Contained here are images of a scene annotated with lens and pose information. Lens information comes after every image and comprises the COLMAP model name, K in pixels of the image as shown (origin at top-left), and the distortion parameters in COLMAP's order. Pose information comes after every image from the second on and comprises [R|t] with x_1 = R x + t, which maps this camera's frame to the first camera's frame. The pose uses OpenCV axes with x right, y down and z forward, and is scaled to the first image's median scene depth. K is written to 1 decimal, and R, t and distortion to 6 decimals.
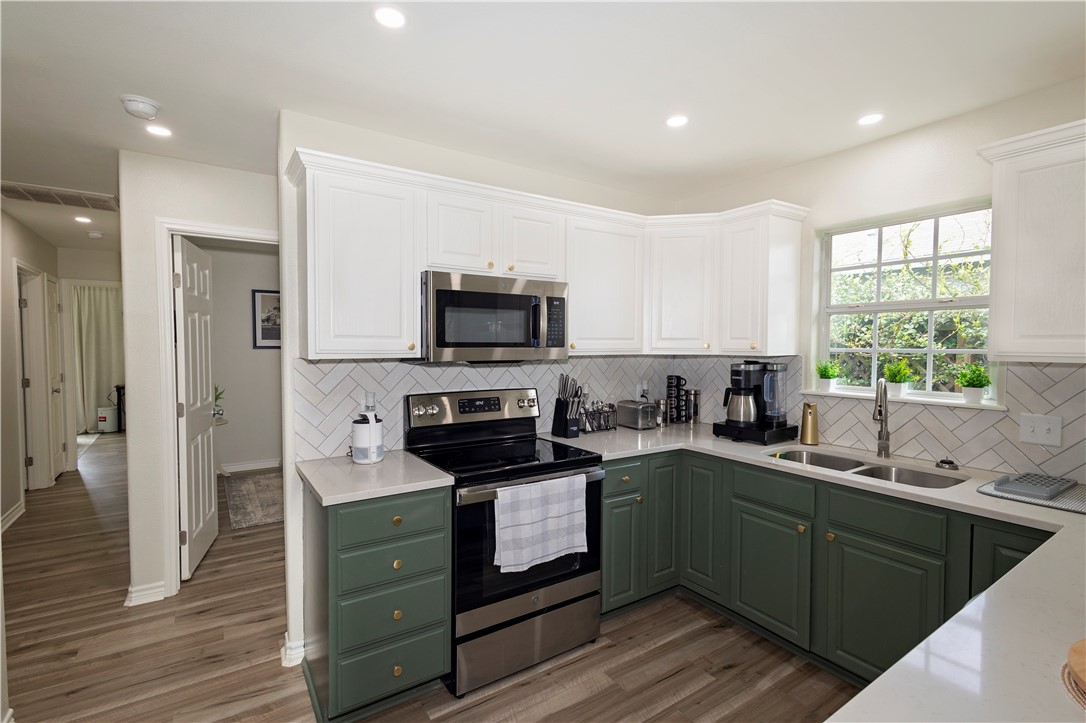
lens RADIAL K [[501.4, 0, 539.6], [0, 501.4, 360.2], [0, 0, 1]] dist [0.000744, 0.000445]
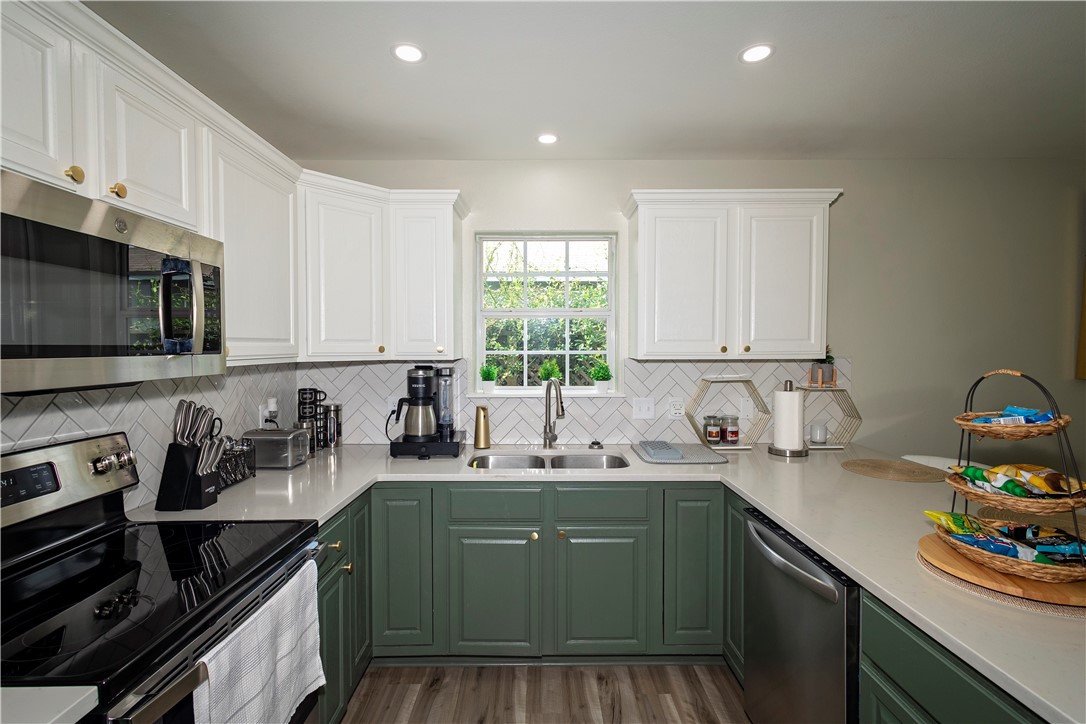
lens RADIAL K [[501.4, 0, 543.9], [0, 501.4, 360.4], [0, 0, 1]] dist [0.000744, 0.000445]
pose [[0.544051, -0.025559, 0.838662, -0.213913], [0.031023, 0.999465, 0.010334, -0.011181], [-0.838478, 0.020396, 0.544553, 0.344148]]
